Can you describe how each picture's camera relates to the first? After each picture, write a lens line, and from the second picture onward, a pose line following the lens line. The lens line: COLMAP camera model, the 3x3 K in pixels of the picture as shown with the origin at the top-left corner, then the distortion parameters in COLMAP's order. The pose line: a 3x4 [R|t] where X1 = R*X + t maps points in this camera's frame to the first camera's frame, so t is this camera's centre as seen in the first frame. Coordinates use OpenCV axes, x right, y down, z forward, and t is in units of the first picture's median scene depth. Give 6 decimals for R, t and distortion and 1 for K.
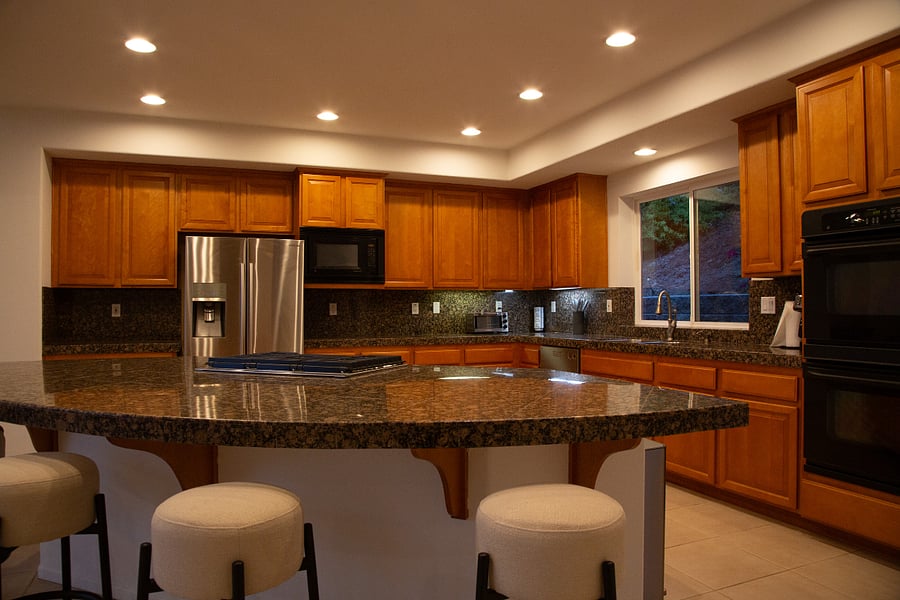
lens RADIAL K [[622.3, 0, 453.8], [0, 622.3, 295.2], [0, 0, 1]] dist [-0.108737, 0.054228]
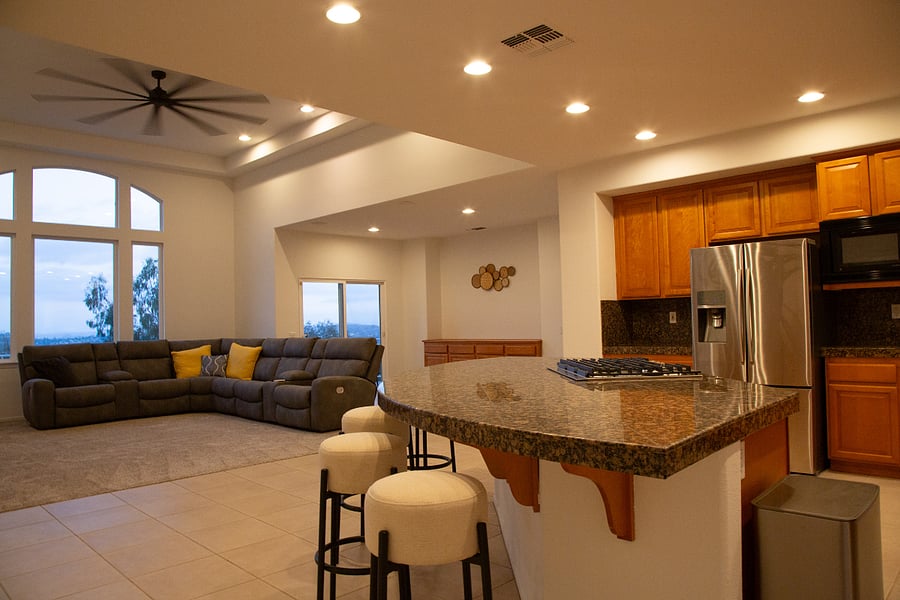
lens RADIAL K [[633.9, 0, 460.8], [0, 633.9, 297.4], [0, 0, 1]] dist [-0.114227, 0.061681]
pose [[0.403056, -0.038694, -0.914357, 0.352489], [0.038658, 0.998934, -0.025232, 0.001568], [0.914358, -0.025177, 0.404122, 0.154655]]
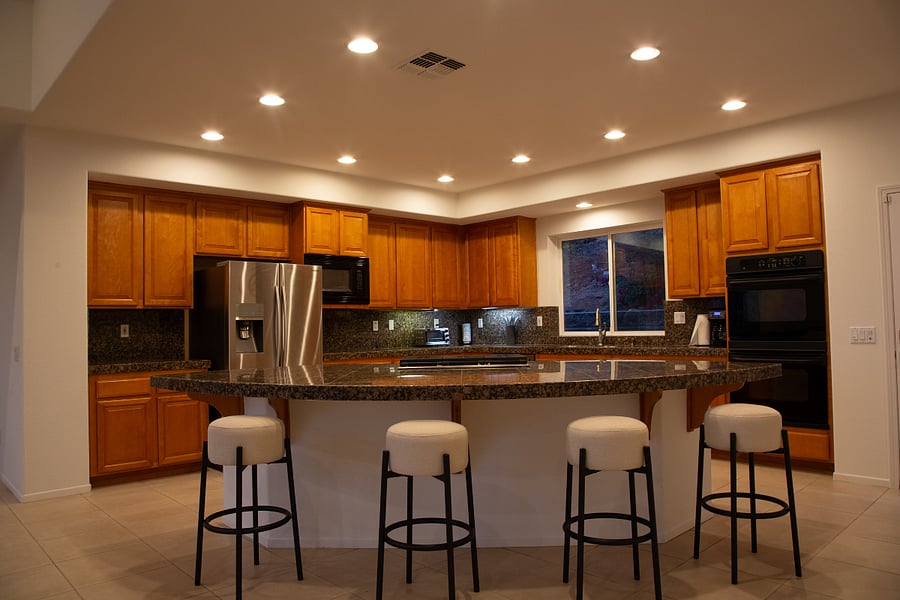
lens RADIAL K [[633.9, 0, 460.8], [0, 633.9, 297.4], [0, 0, 1]] dist [-0.114227, 0.061681]
pose [[0.933640, 0.000784, 0.358212, -0.392732], [0.009578, 0.999585, -0.027151, 0.002637], [-0.358085, 0.028780, 0.933245, -0.165155]]
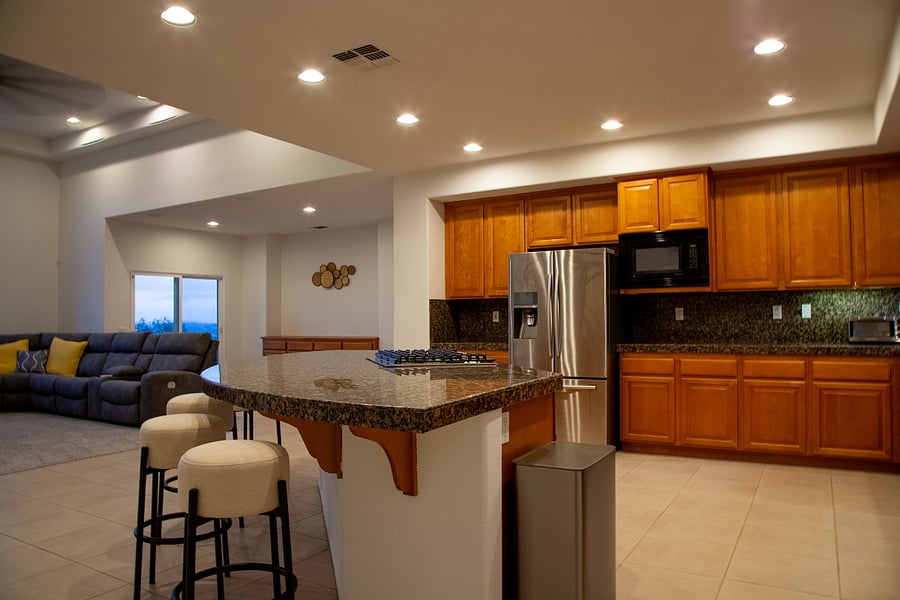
lens RADIAL K [[633.9, 0, 460.8], [0, 633.9, 297.4], [0, 0, 1]] dist [-0.114227, 0.061681]
pose [[0.606852, -0.028759, -0.794295, 0.420114], [0.021975, 0.999570, -0.019403, 0.009108], [0.794511, -0.005680, 0.607223, 0.150647]]
